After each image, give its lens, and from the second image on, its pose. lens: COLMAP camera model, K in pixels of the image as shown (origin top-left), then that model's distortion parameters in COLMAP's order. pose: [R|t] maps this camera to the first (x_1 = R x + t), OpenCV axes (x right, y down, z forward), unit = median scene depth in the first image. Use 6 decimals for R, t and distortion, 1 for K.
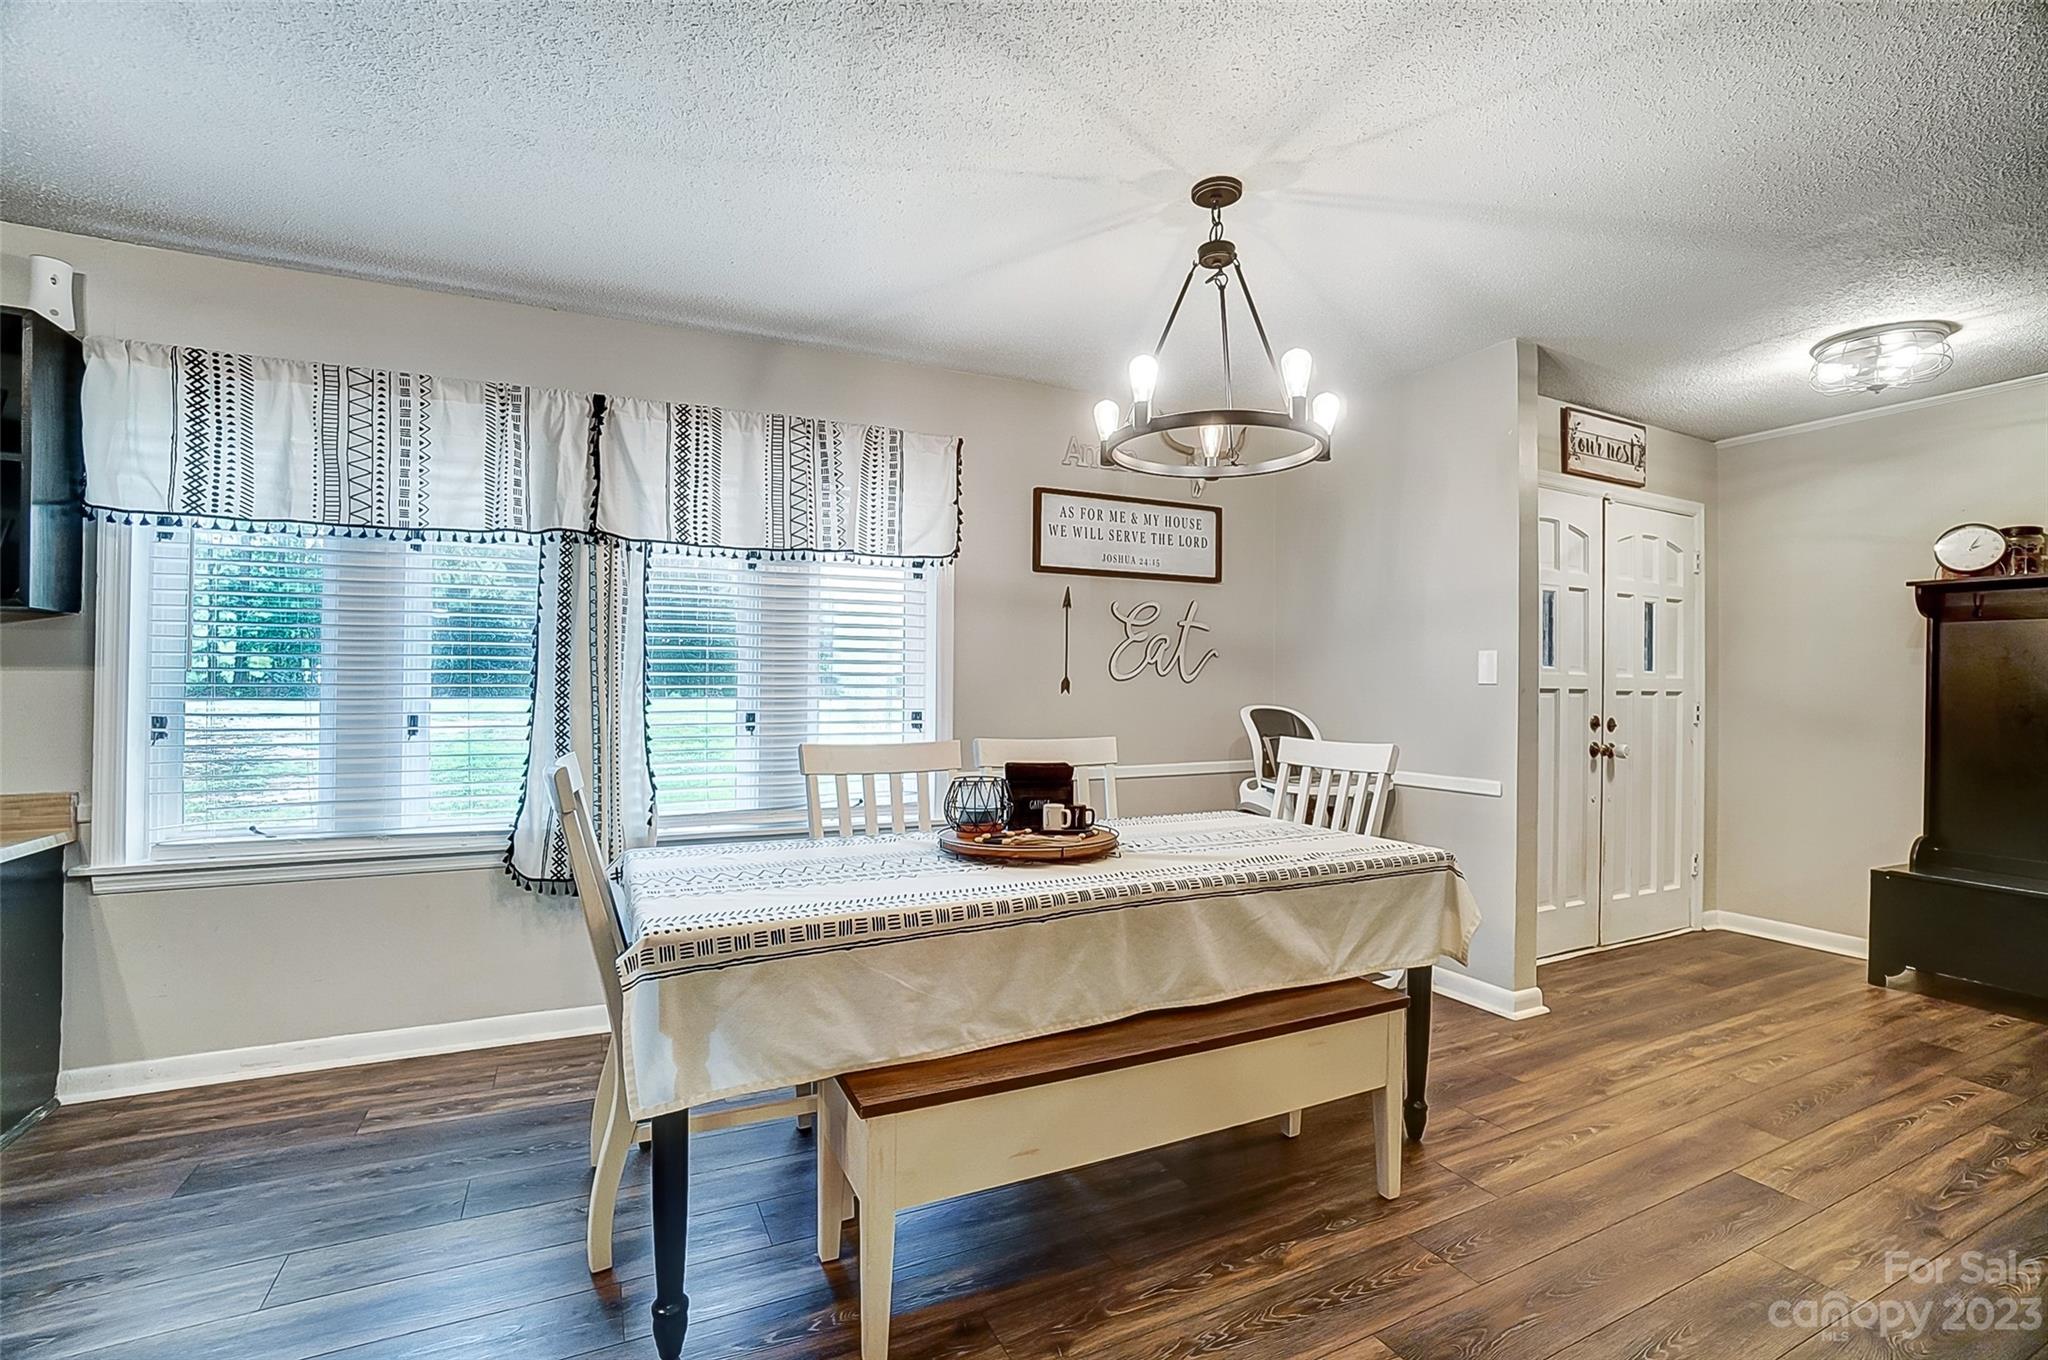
lens RADIAL K [[920.9, 0, 1013.1], [0, 920.9, 681.6], [0, 0, 1]] dist [-0.081987, 0.028767]
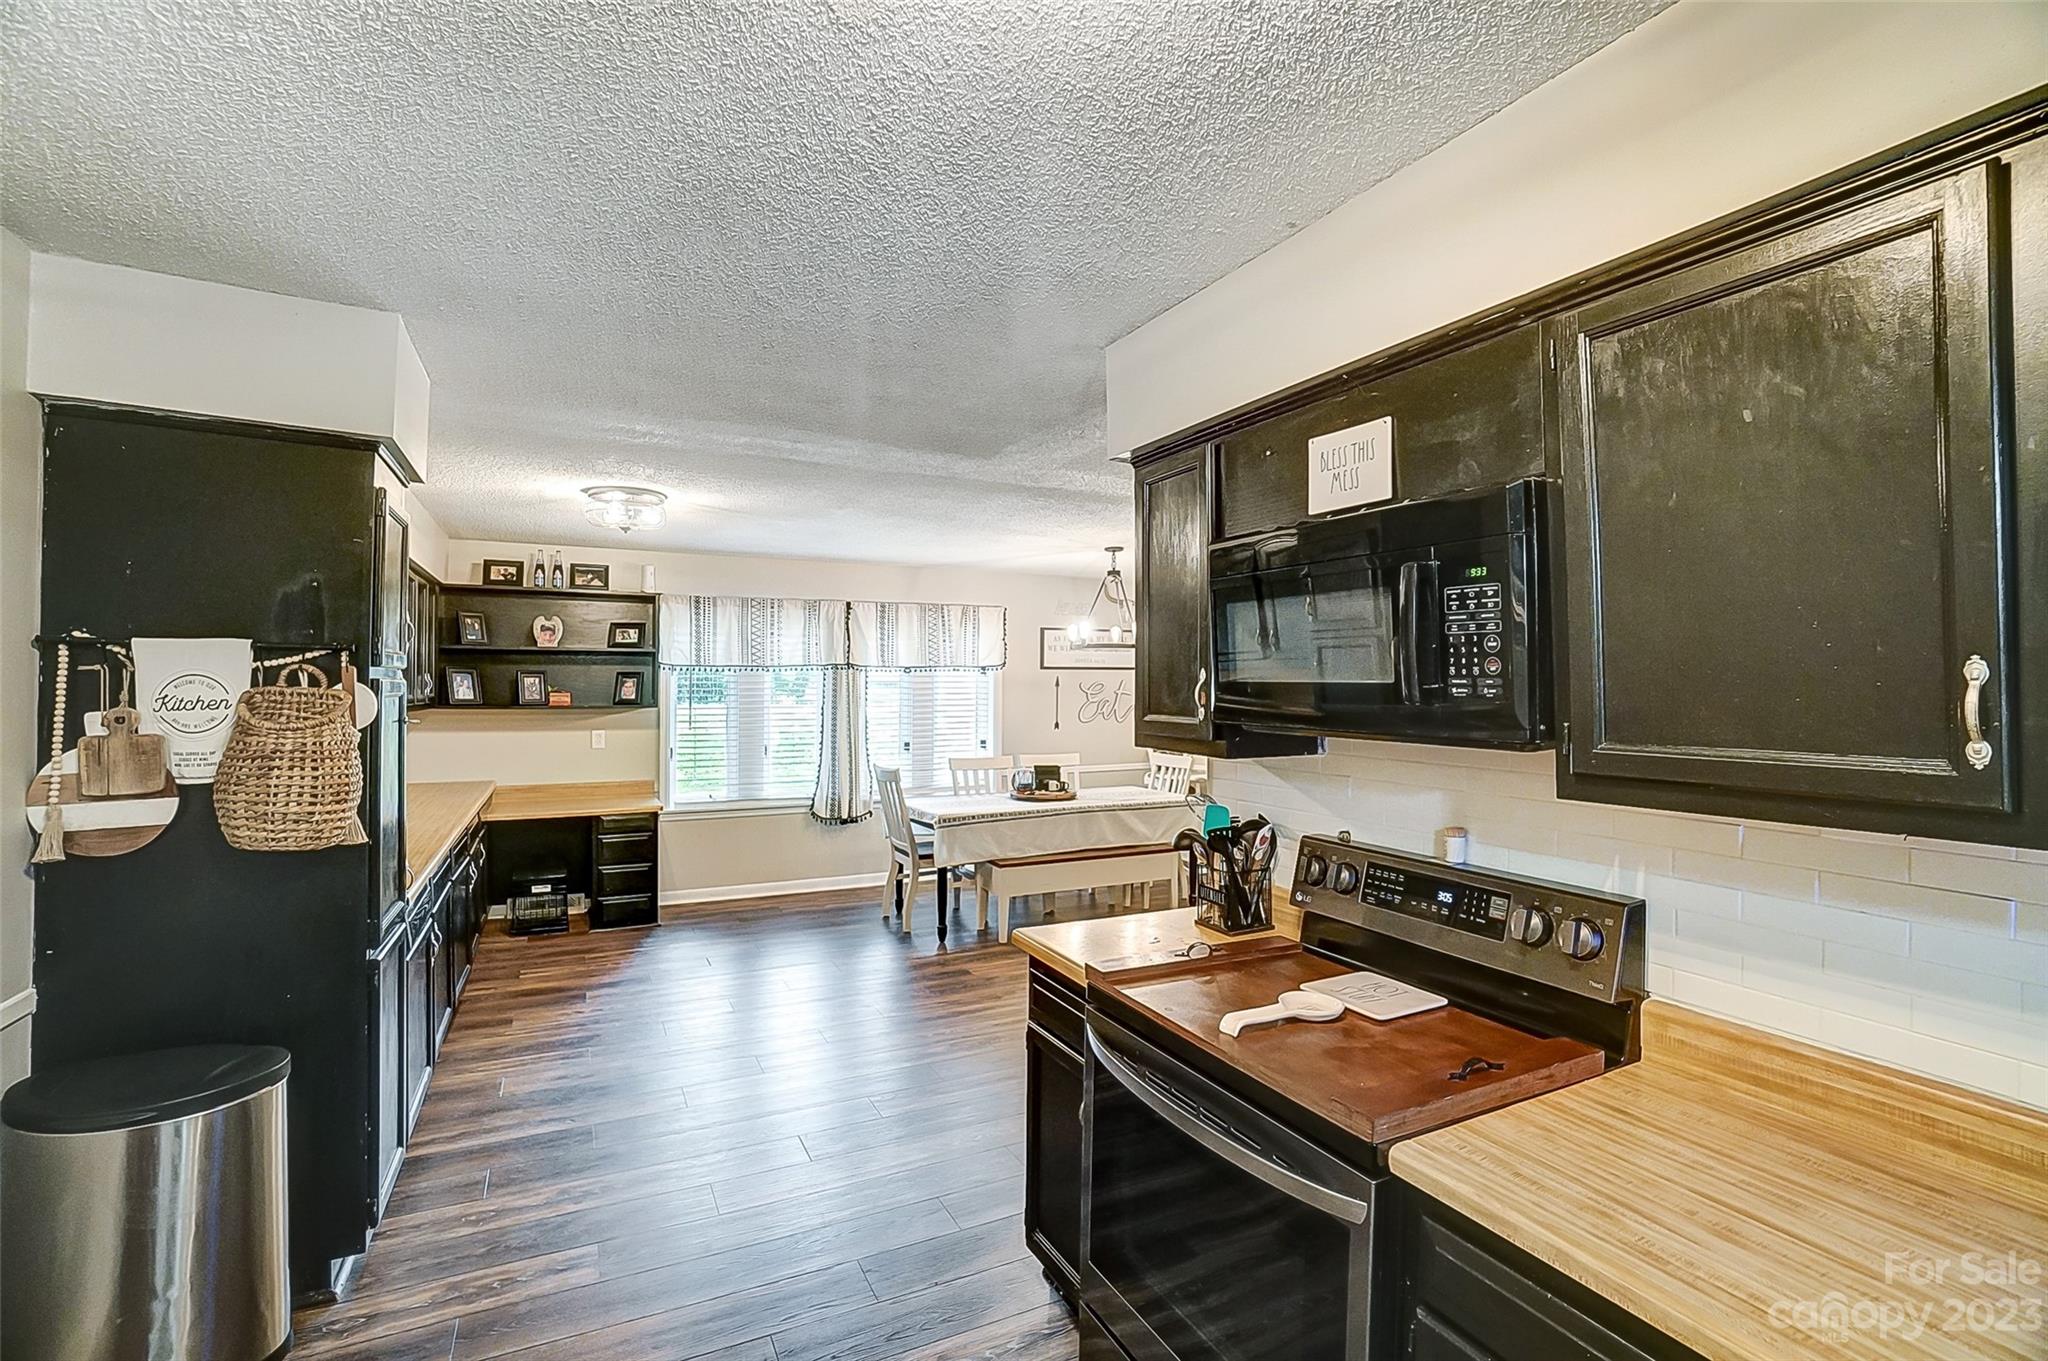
lens RADIAL K [[920.9, 0, 1013.1], [0, 920.9, 682.1], [0, 0, 1]] dist [-0.081987, 0.028767]
pose [[0.999921, -0.003978, 0.011897, -0.084732], [0.003998, 0.999991, -0.001680, -0.123216], [-0.011890, 0.001728, 0.999928, -1.384660]]
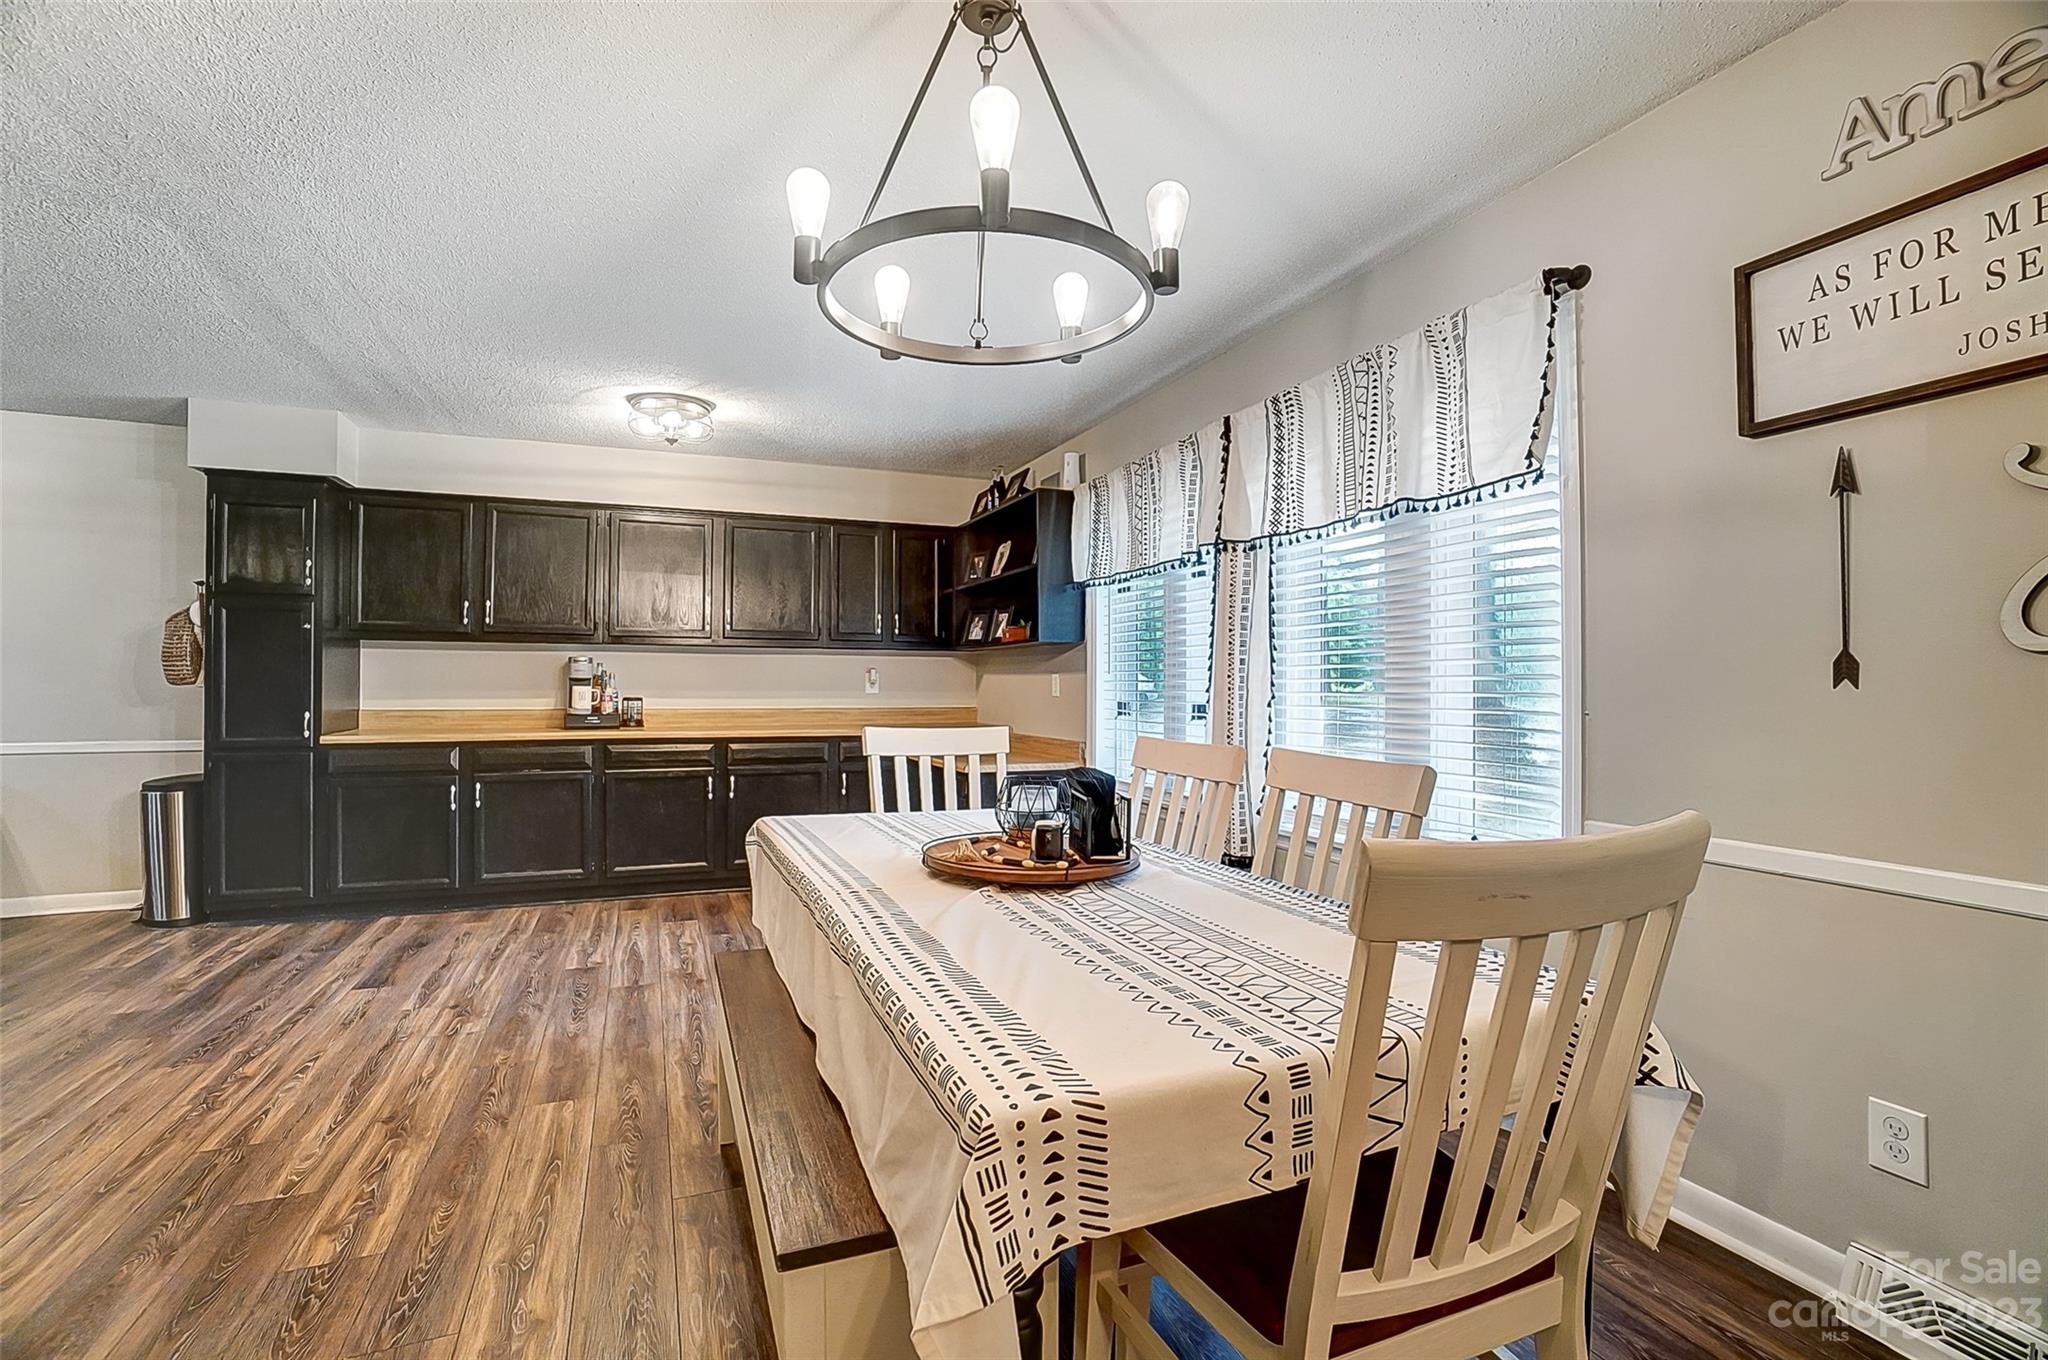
lens RADIAL K [[920.9, 0, 1013.1], [0, 920.9, 681.6], [0, 0, 1]] dist [-0.081987, 0.028767]
pose [[-0.069451, -0.012372, -0.997509, 0.718256], [0.008647, 0.999878, -0.013004, 0.019123], [0.997548, -0.009528, -0.069335, 0.878696]]
